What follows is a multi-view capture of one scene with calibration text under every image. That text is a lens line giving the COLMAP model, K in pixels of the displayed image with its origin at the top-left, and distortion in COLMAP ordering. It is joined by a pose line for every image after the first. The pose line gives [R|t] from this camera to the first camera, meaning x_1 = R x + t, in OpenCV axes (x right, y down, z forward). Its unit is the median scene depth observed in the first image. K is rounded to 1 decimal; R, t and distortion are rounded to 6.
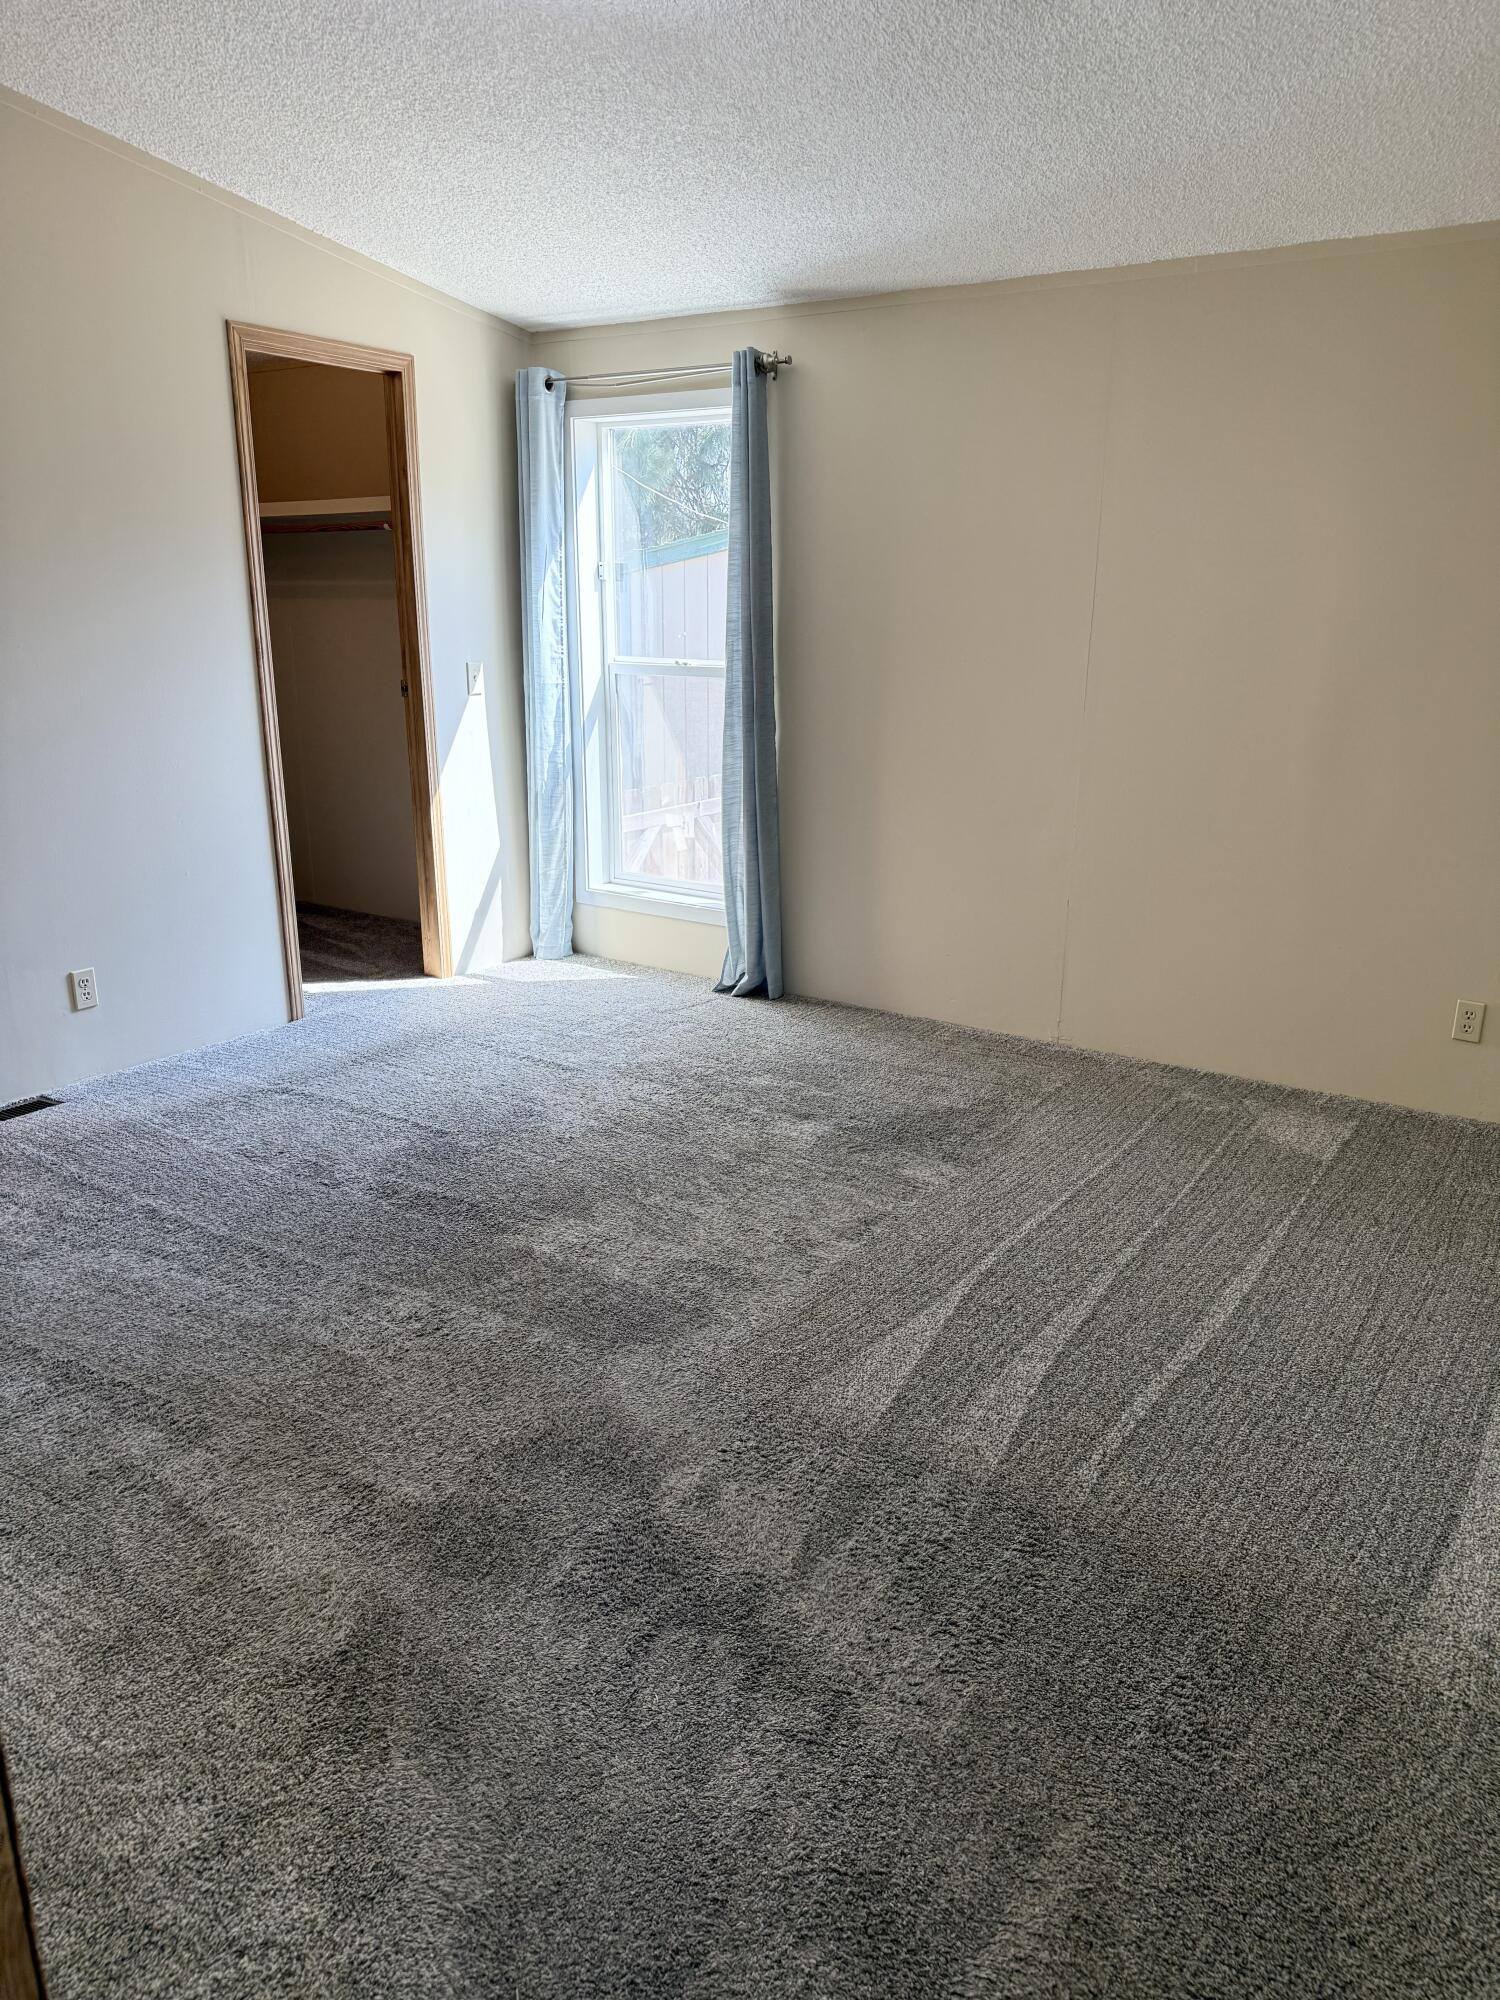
lens RADIAL K [[1391.3, 0, 746.5], [0, 1391.3, 996.6], [0, 0, 1]] dist [0.051432, -0.060771]
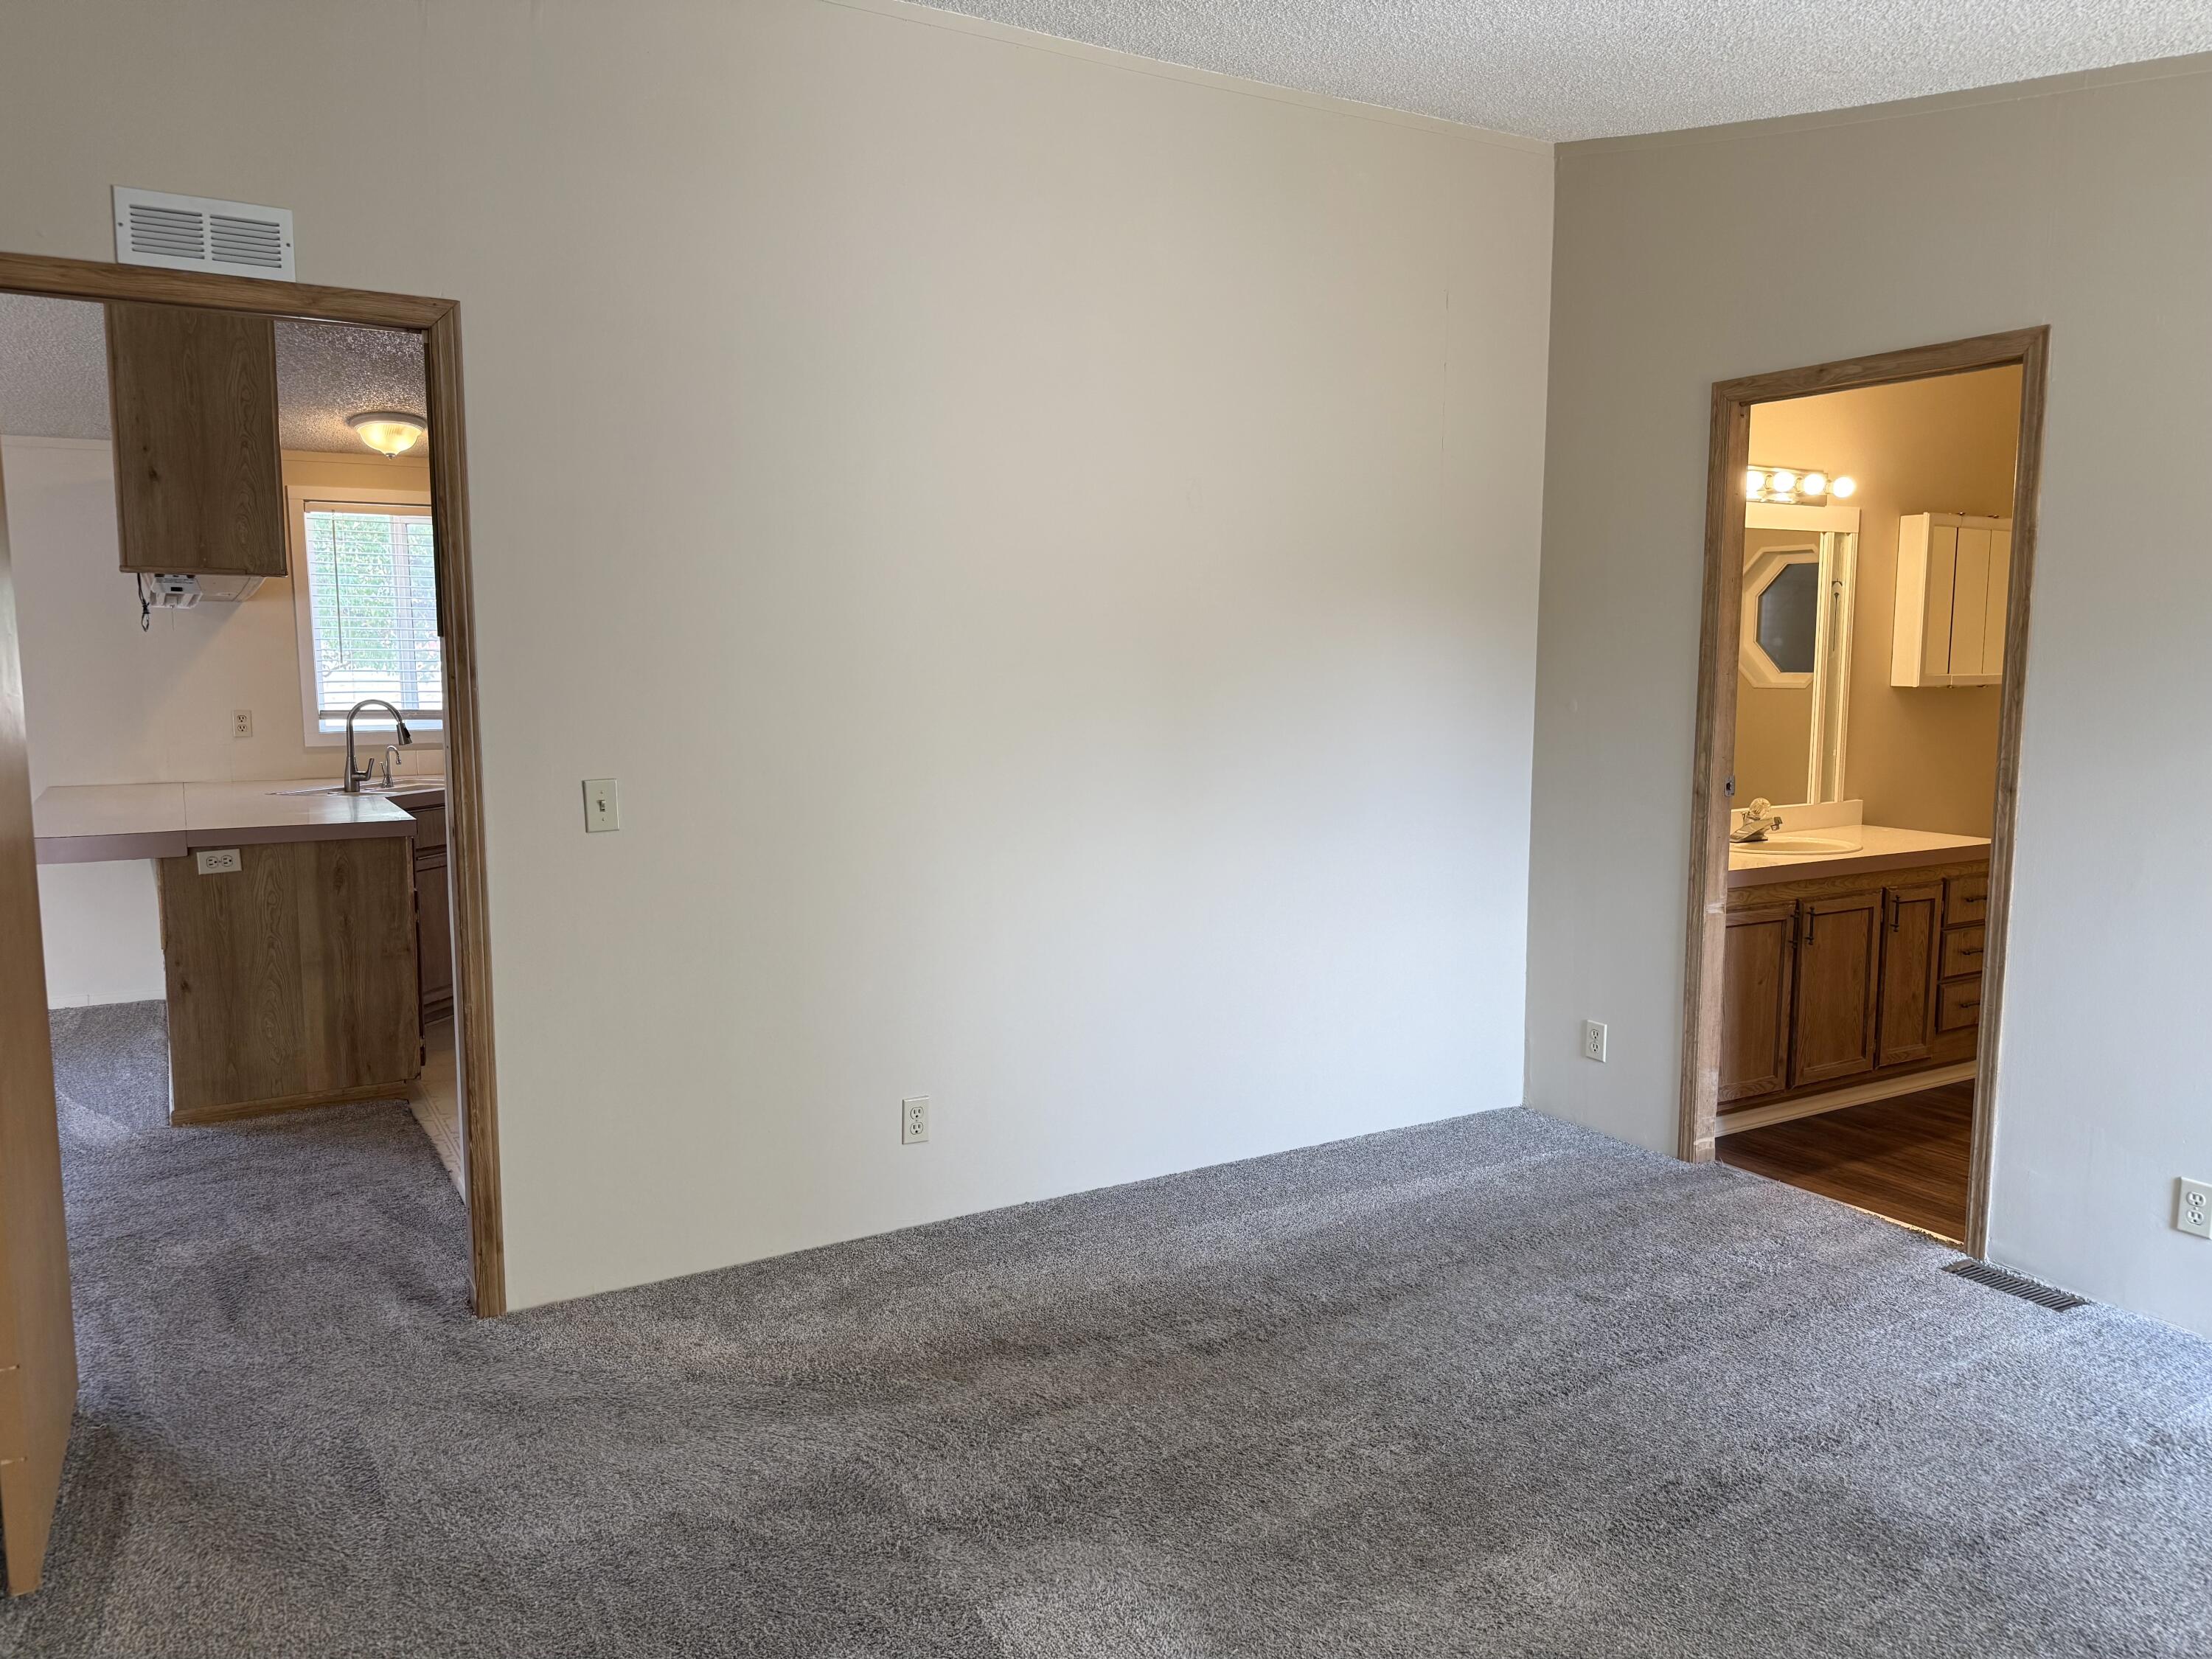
lens RADIAL K [[1538.8, 0, 1103.6], [0, 1538.8, 828.8], [0, 0, 1]] dist [0.051432, -0.060771]
pose [[-0.408939, 0.104478, -0.906561, 0.624990], [-0.259183, 0.939217, 0.225155, -0.300306], [0.874982, 0.327040, -0.357004, 0.978169]]
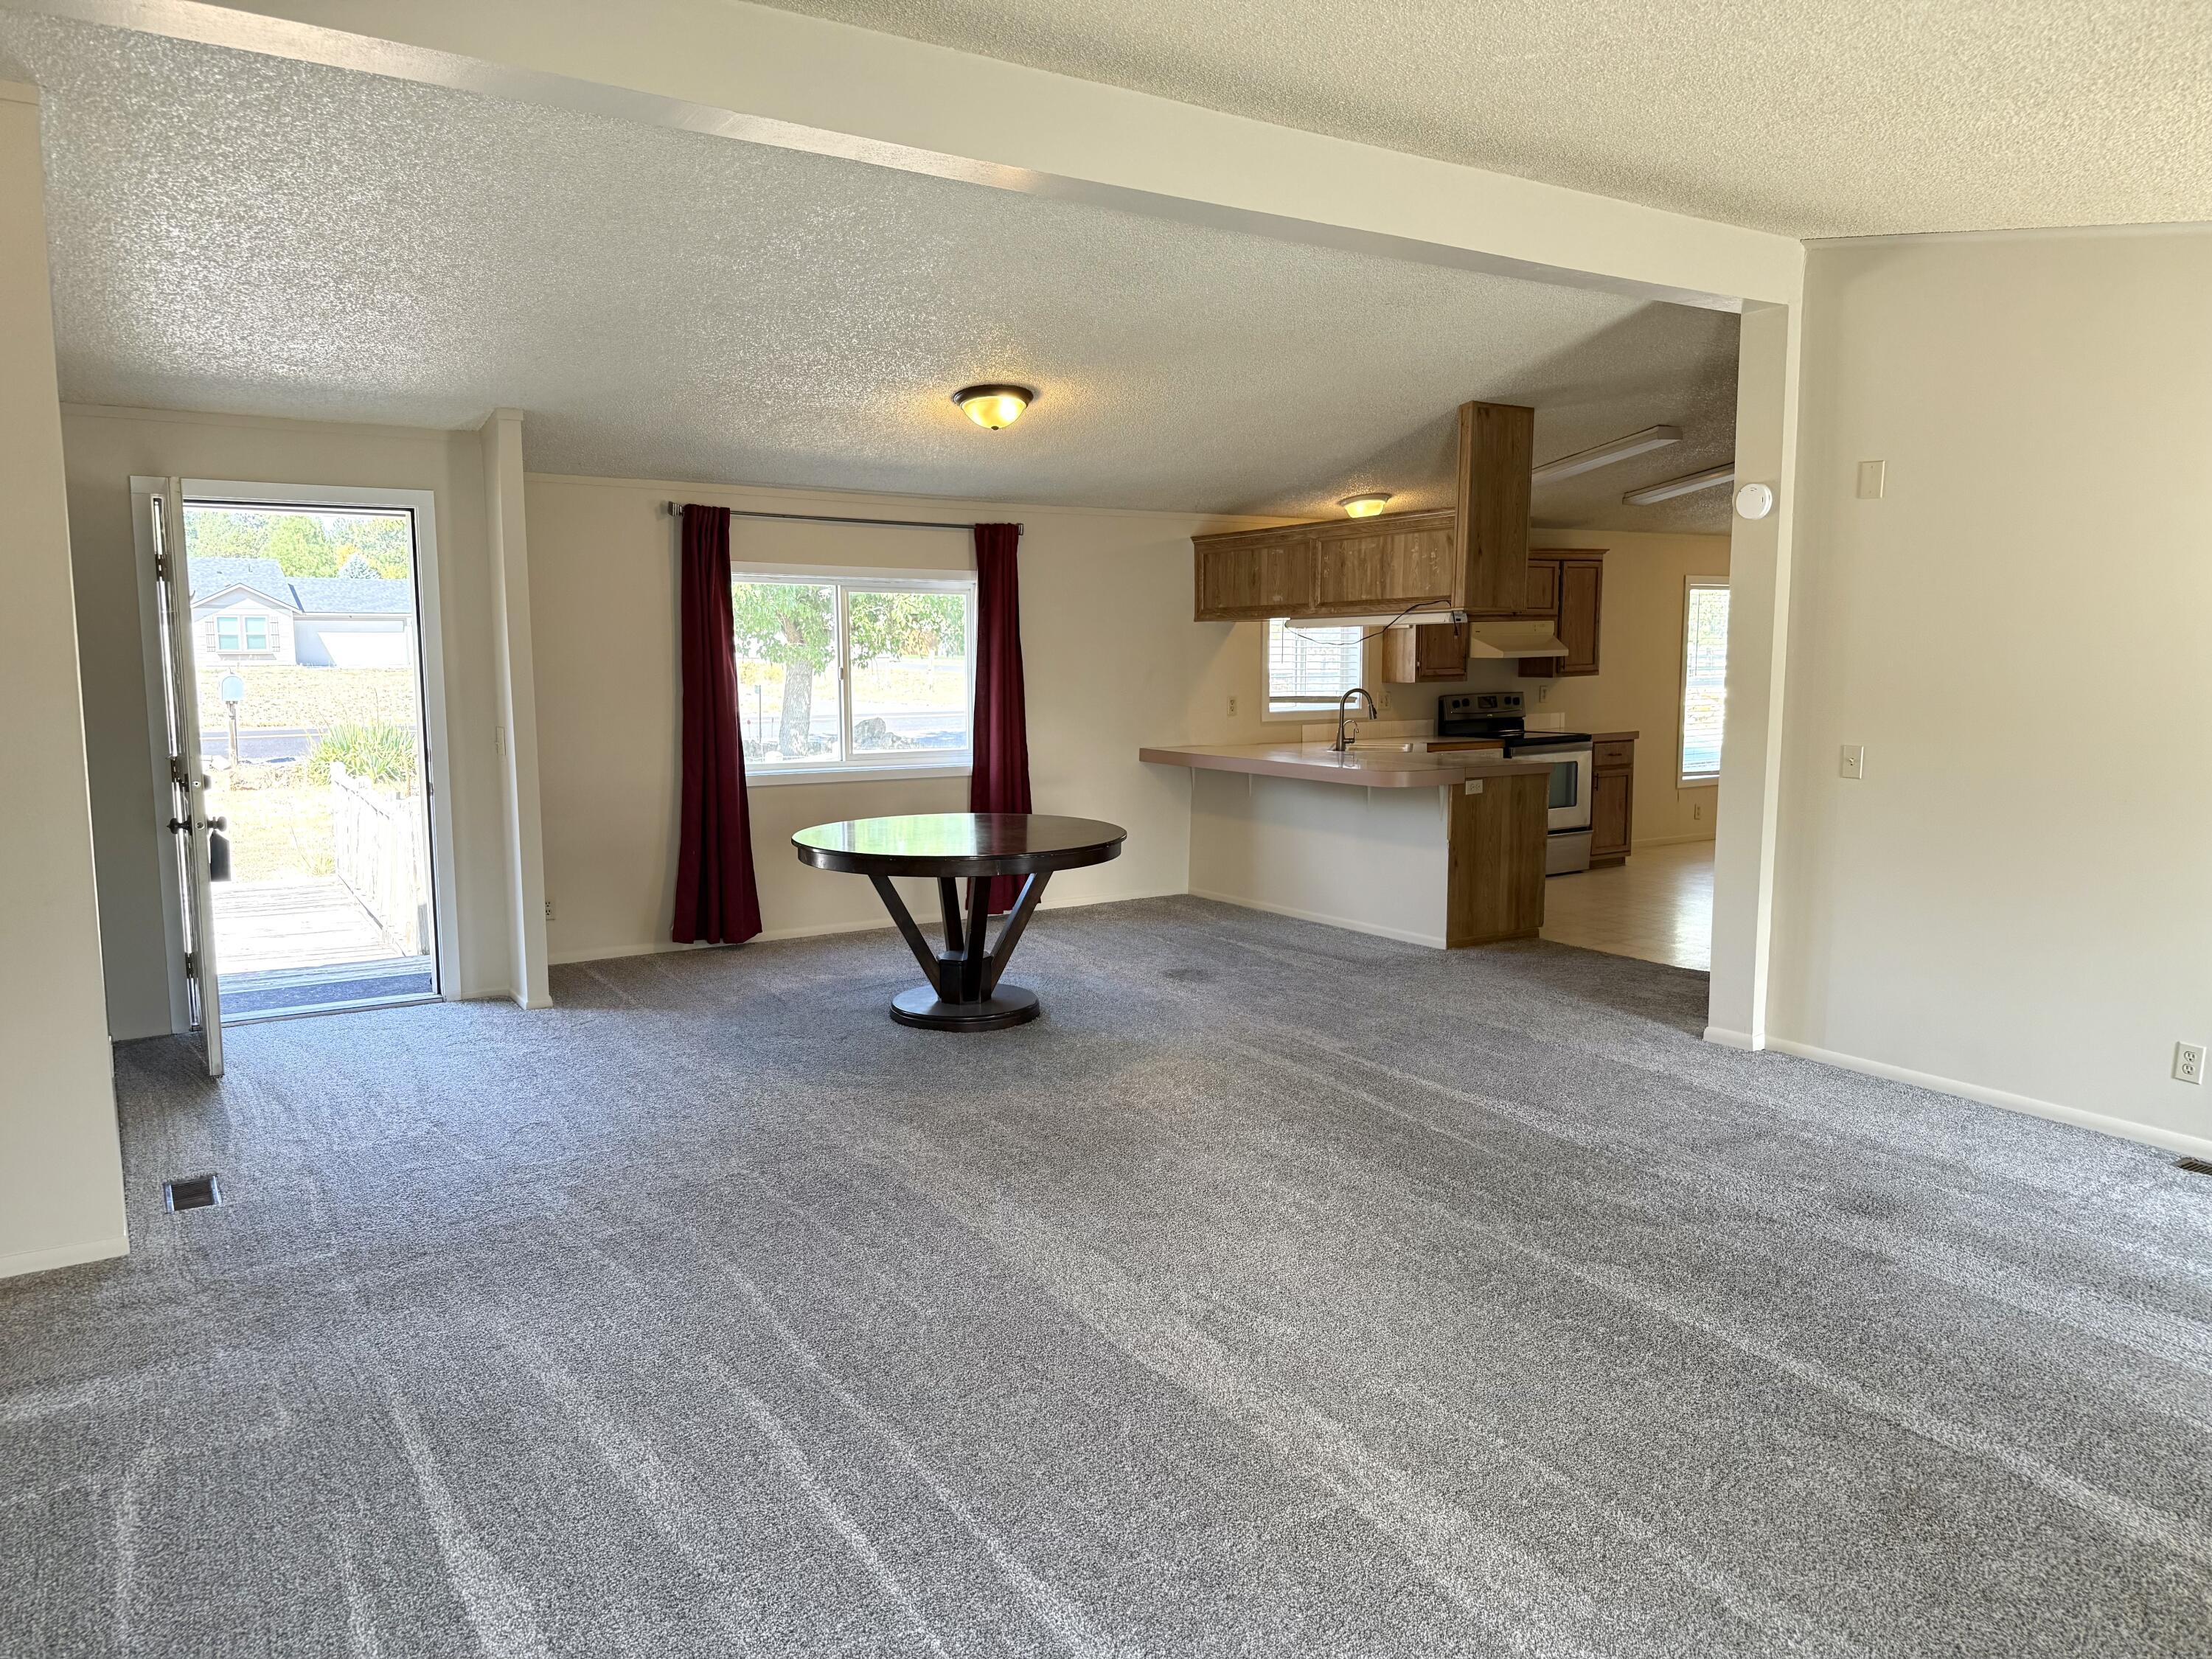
lens RADIAL K [[1538.8, 0, 1071.9], [0, 1538.8, 803.8], [0, 0, 1]] dist [0.051432, -0.060771]
pose [[-0.403069, 0.093815, -0.910349, 2.072605], [-0.259007, 0.942369, 0.211794, -0.039330], [0.877753, 0.321154, -0.355540, 0.031236]]
